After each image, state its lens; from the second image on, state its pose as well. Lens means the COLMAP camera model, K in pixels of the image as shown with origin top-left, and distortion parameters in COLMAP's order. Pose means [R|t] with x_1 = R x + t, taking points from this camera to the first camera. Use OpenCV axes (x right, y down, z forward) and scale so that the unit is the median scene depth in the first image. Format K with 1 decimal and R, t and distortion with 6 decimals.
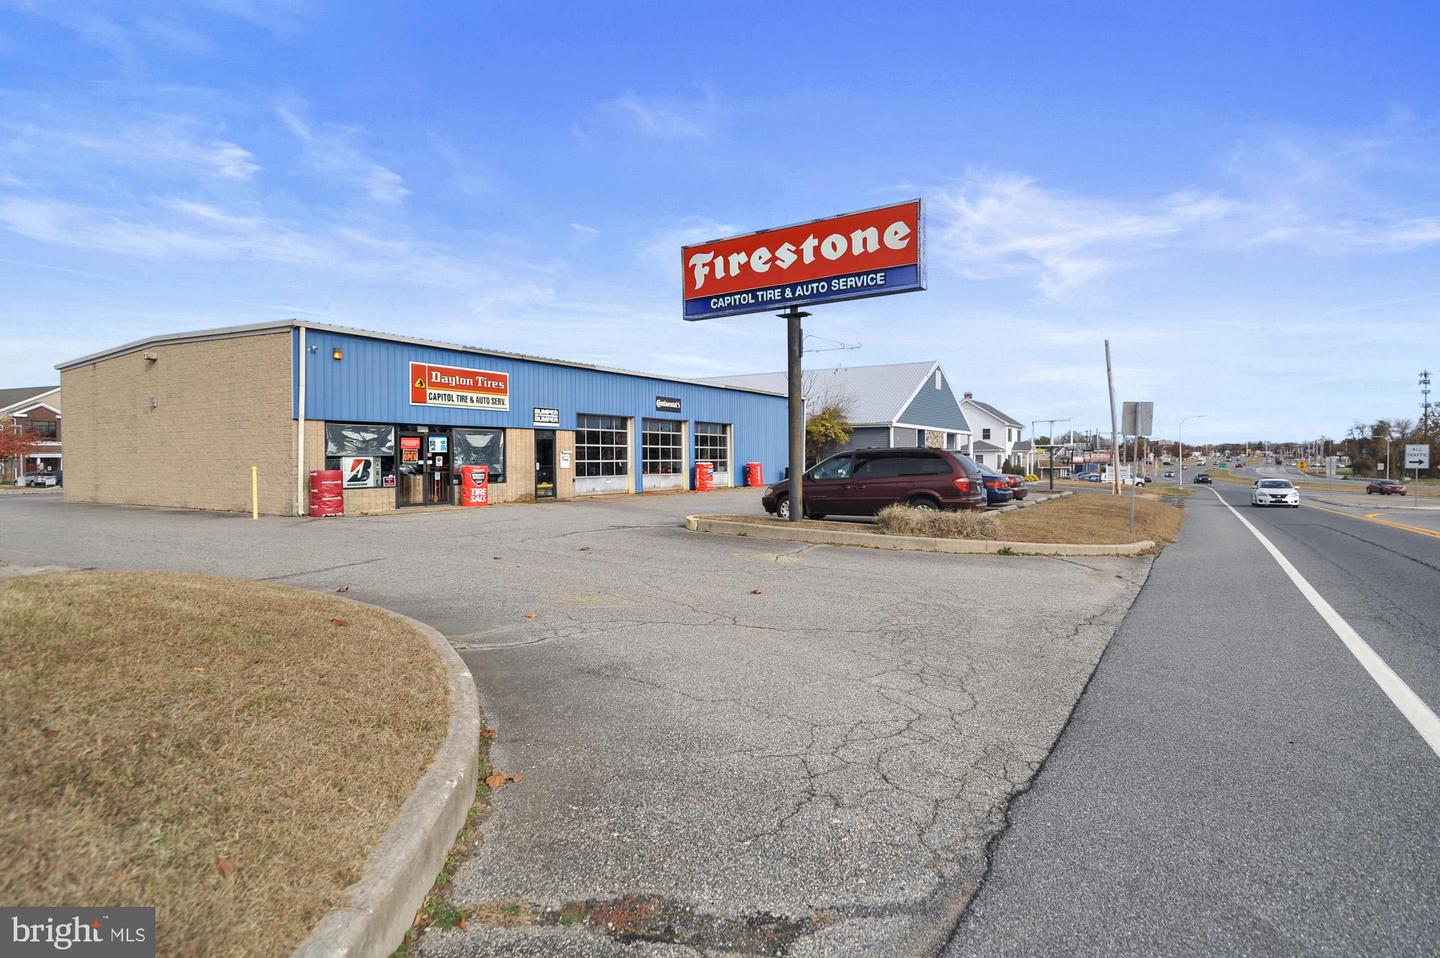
lens RADIAL K [[789.7, 0, 722.2], [0, 789.7, 470.0], [0, 0, 1]] dist [-0.001078, -0.000427]
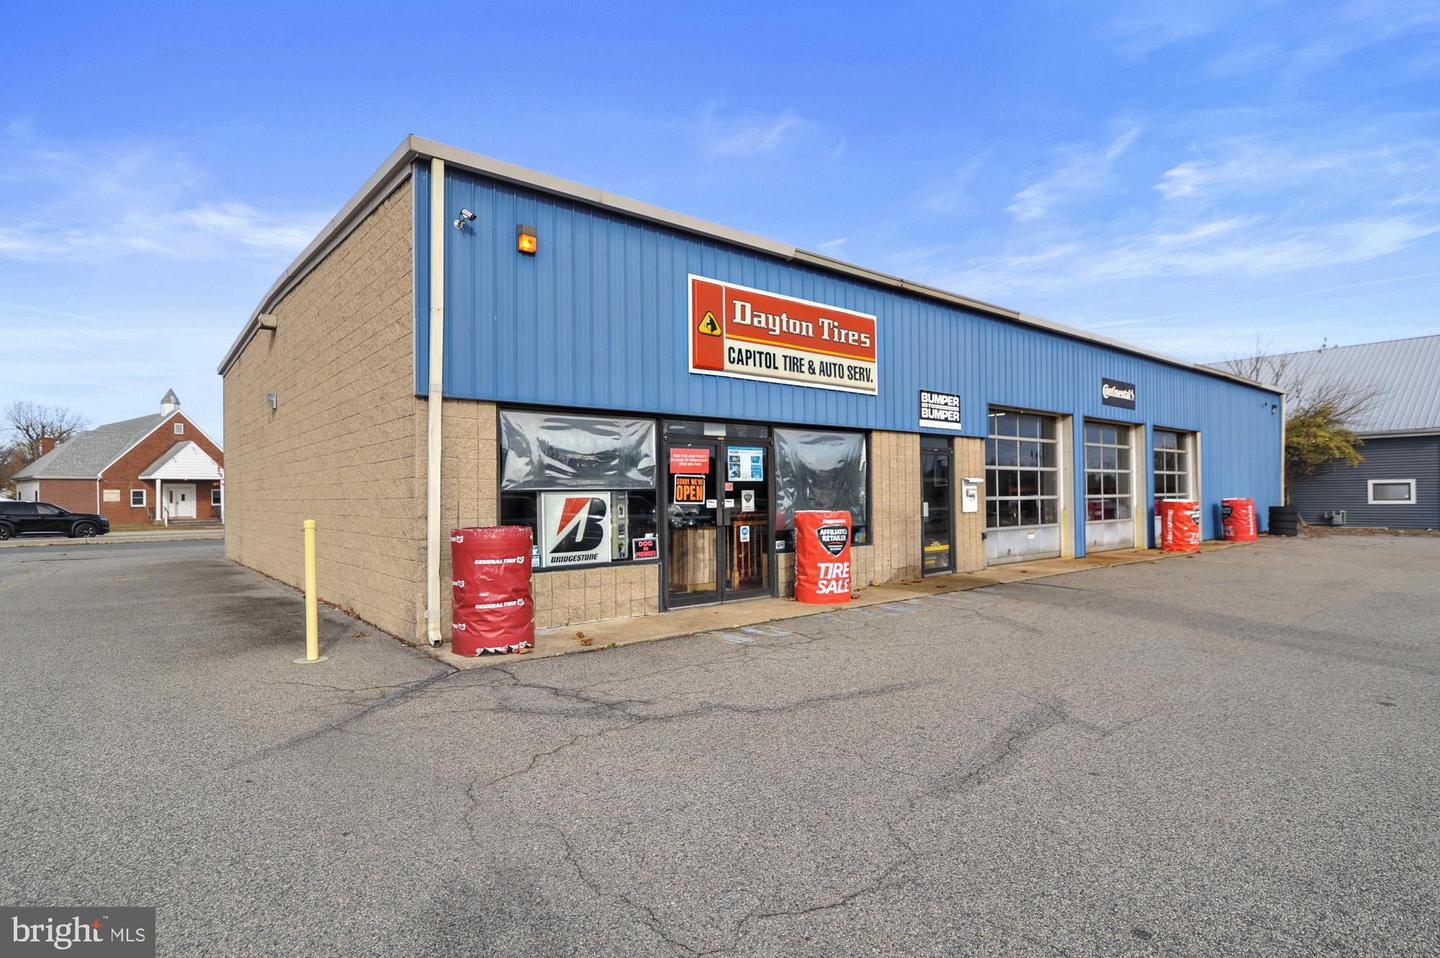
lens RADIAL K [[789.7, 0, 722.2], [0, 789.7, 470.0], [0, 0, 1]] dist [-0.001078, -0.000427]
pose [[0.952091, -0.016653, -0.305361, -0.230026], [0.003025, 0.998980, -0.045047, -0.008362], [0.305800, 0.041965, 0.951170, 0.554529]]
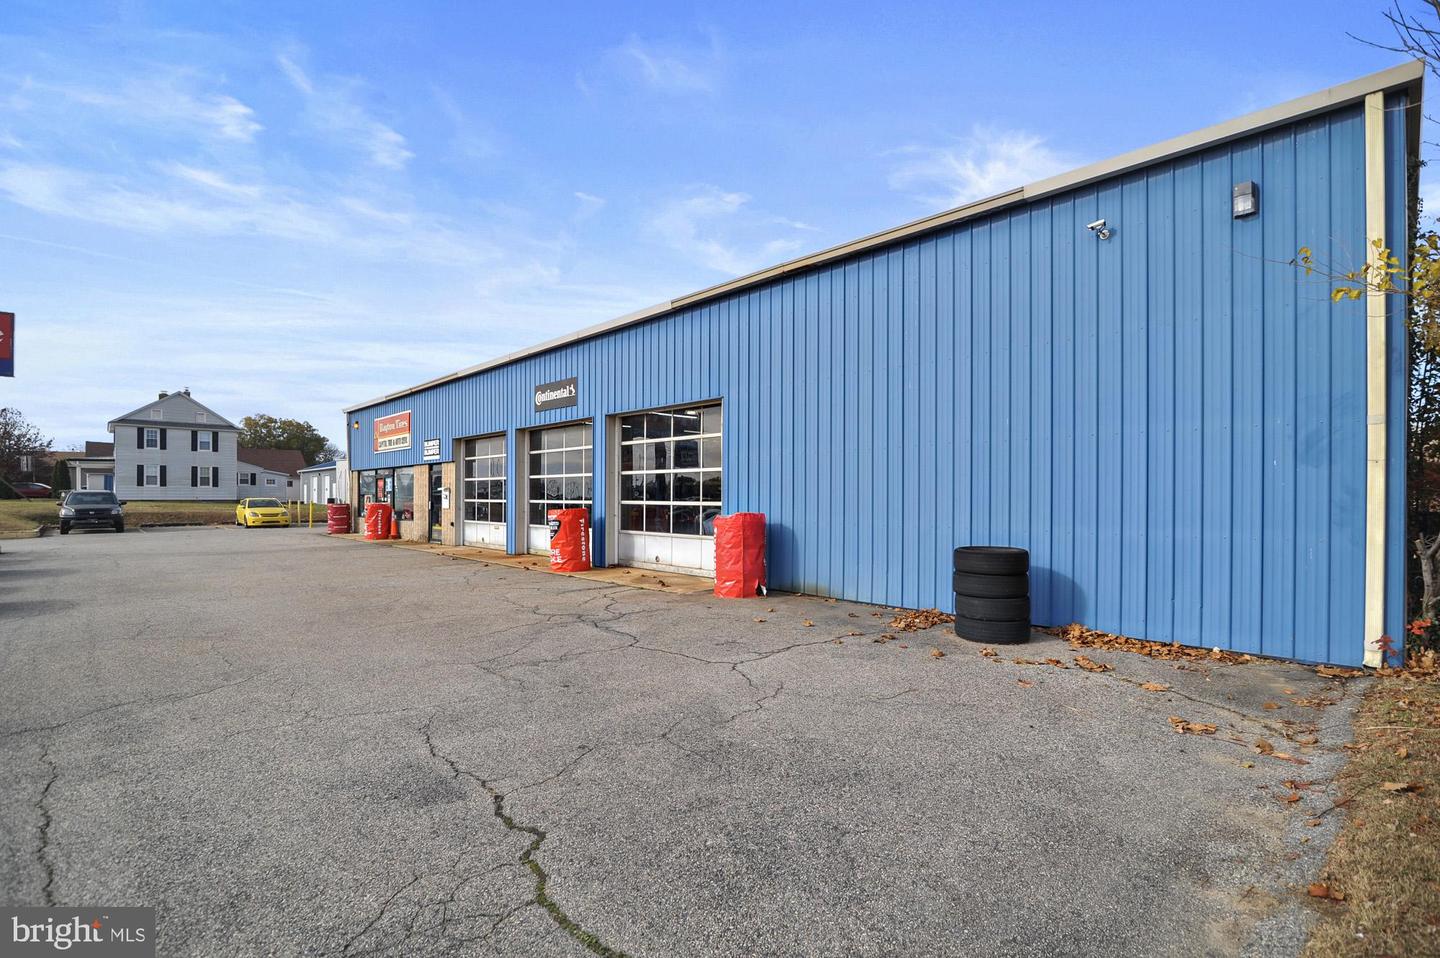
lens RADIAL K [[670.1, 0, 721.2], [0, 670.1, 496.4], [0, 0, 1]] dist [0.000271, -0.000007]
pose [[-0.270409, -0.001416, -0.962745, 0.464716], [-0.019048, 0.999811, 0.003879, -0.026959], [0.962557, 0.019387, -0.270385, 1.722648]]
